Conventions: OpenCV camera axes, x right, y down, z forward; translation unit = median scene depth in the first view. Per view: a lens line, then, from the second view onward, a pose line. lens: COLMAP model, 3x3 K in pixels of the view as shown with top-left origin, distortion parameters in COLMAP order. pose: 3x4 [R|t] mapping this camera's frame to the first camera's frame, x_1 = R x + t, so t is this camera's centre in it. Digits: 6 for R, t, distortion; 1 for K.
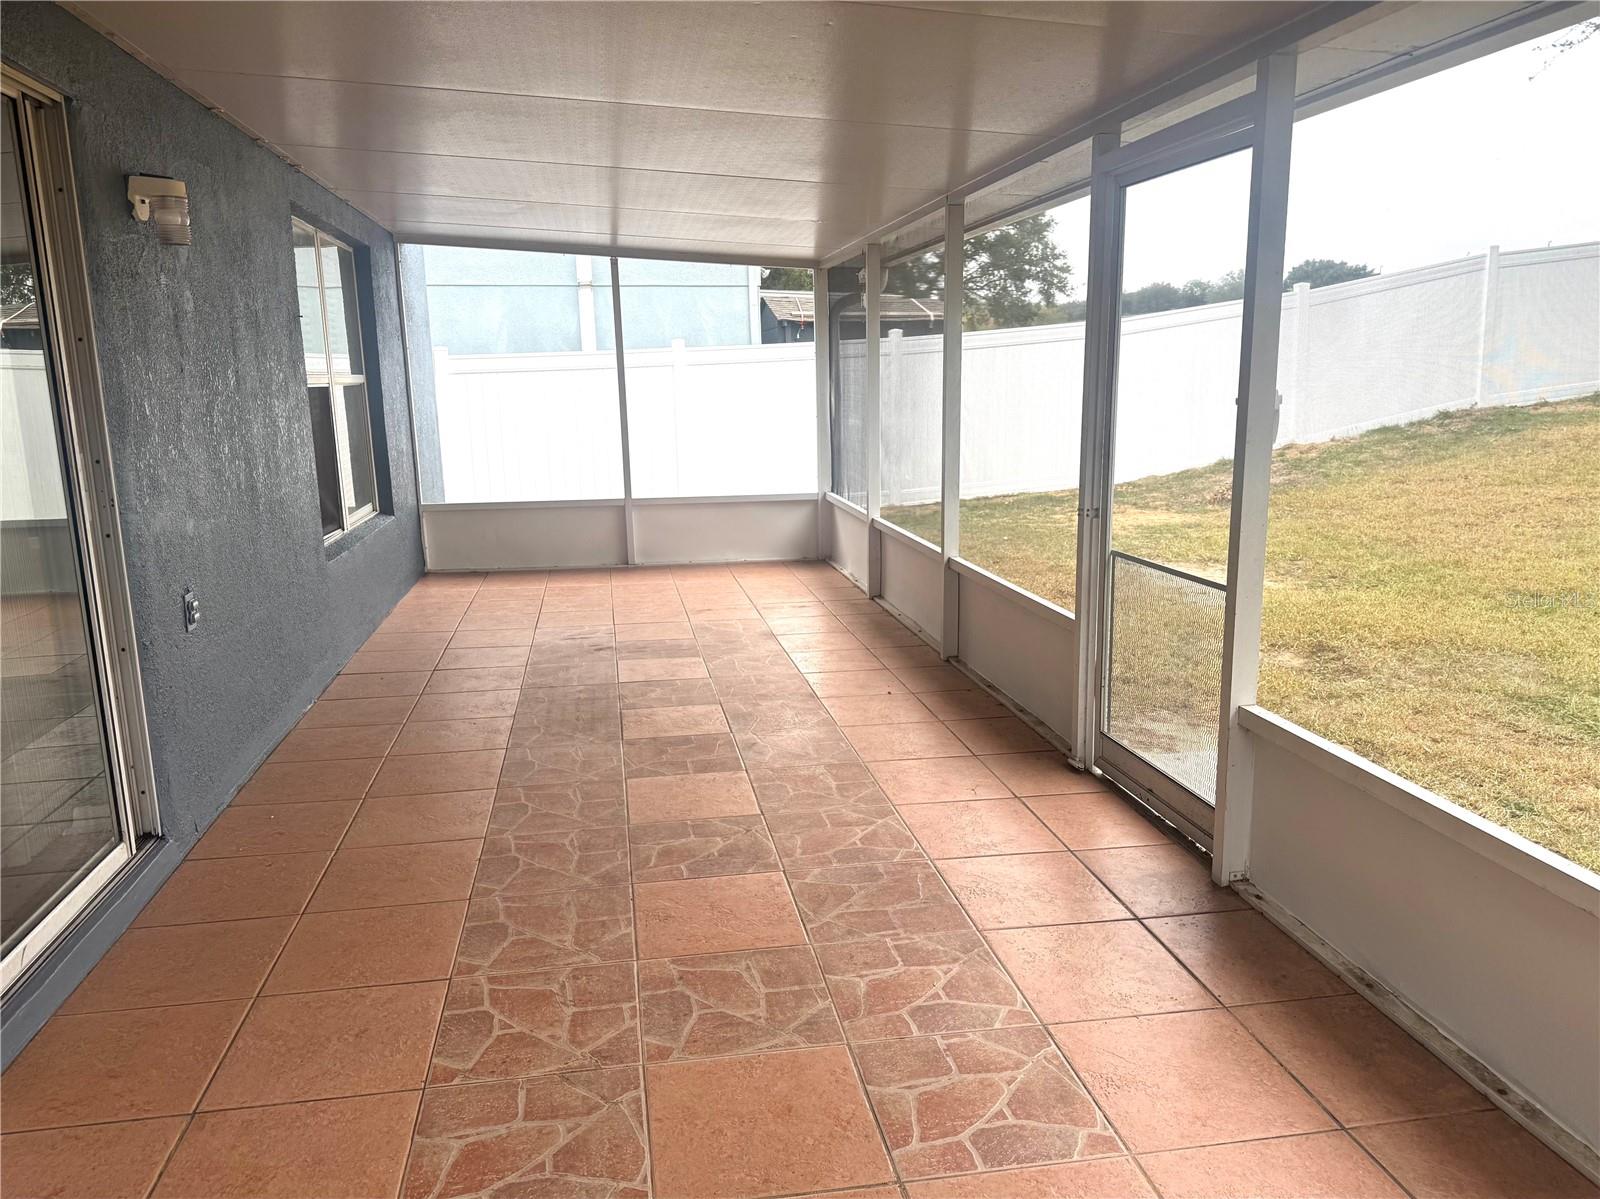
lens RADIAL K [[1148.7, 0, 840.5], [0, 1148.7, 623.0], [0, 0, 1]] dist [0.124279, -0.213509]
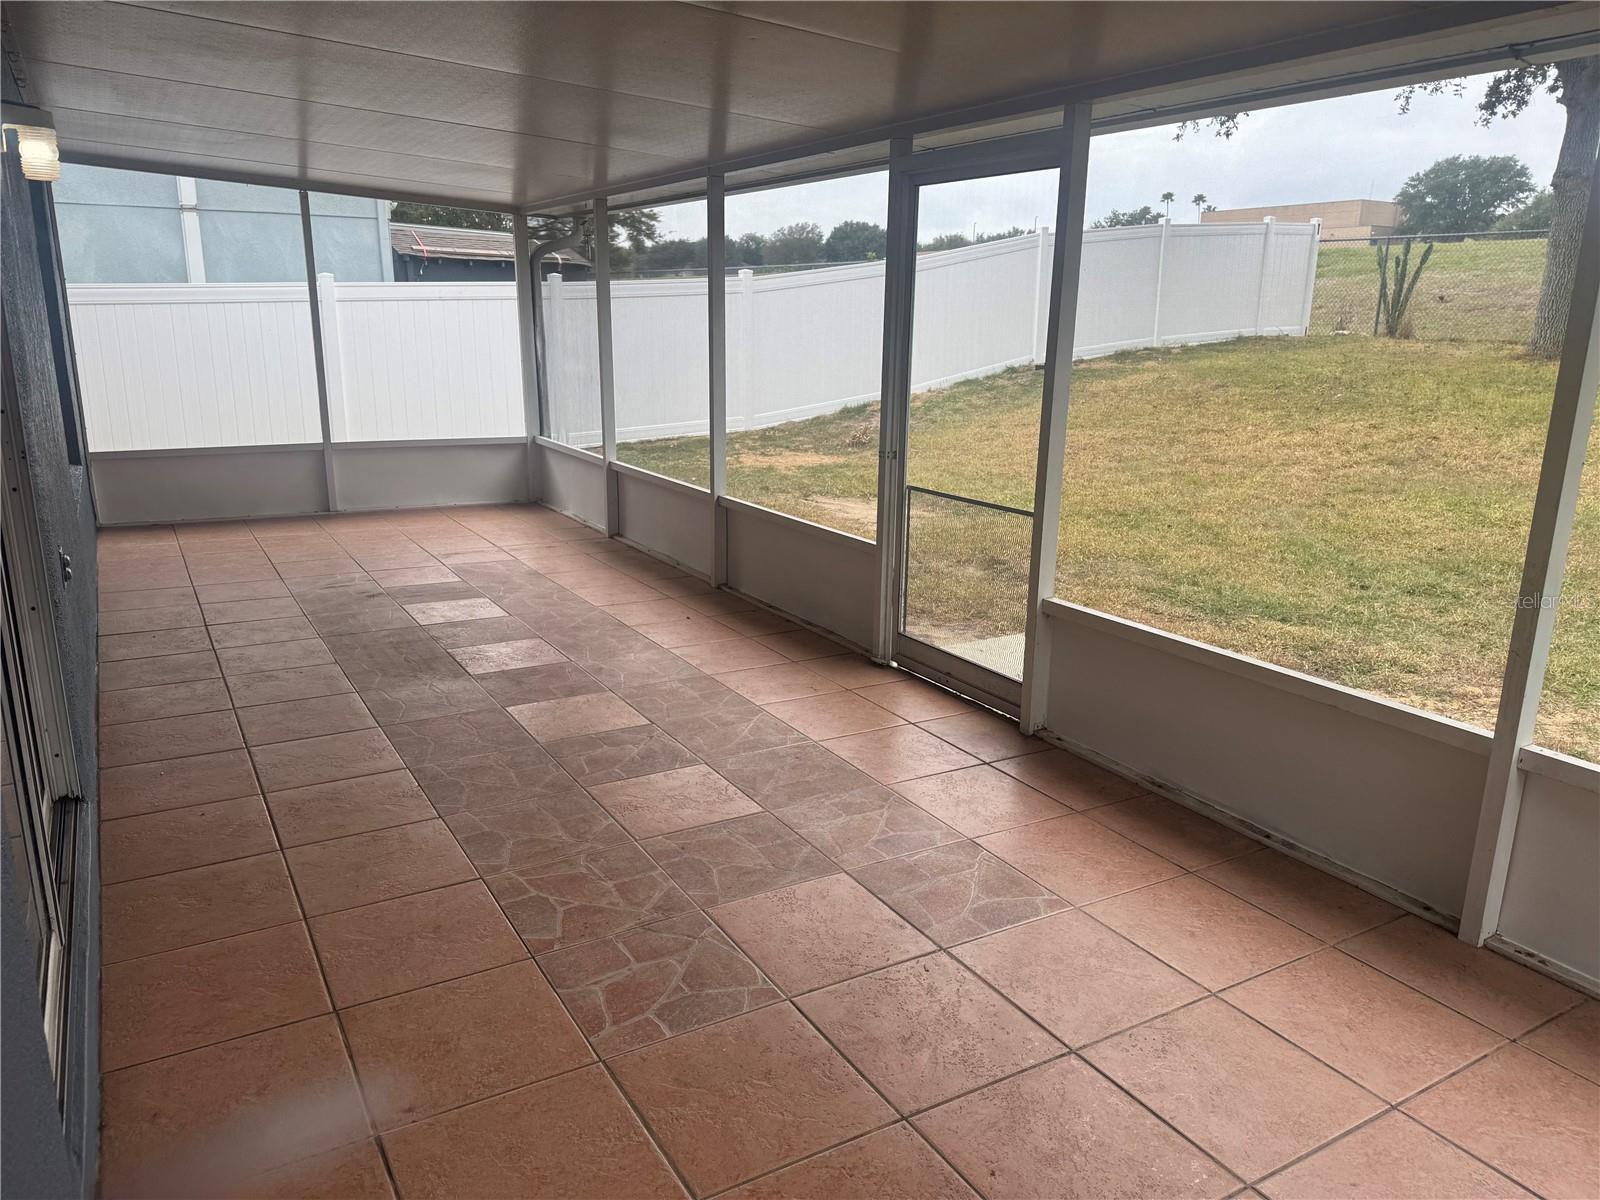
lens RADIAL K [[1123.4, 0, 839.3], [0, 1123.4, 601.1], [0, 0, 1]] dist [0.172233, -0.251855]
pose [[0.930364, -0.059860, 0.361718, -0.193877], [0.047787, 0.997964, 0.042239, 0.004694], [-0.363510, -0.022013, 0.931330, -0.069080]]
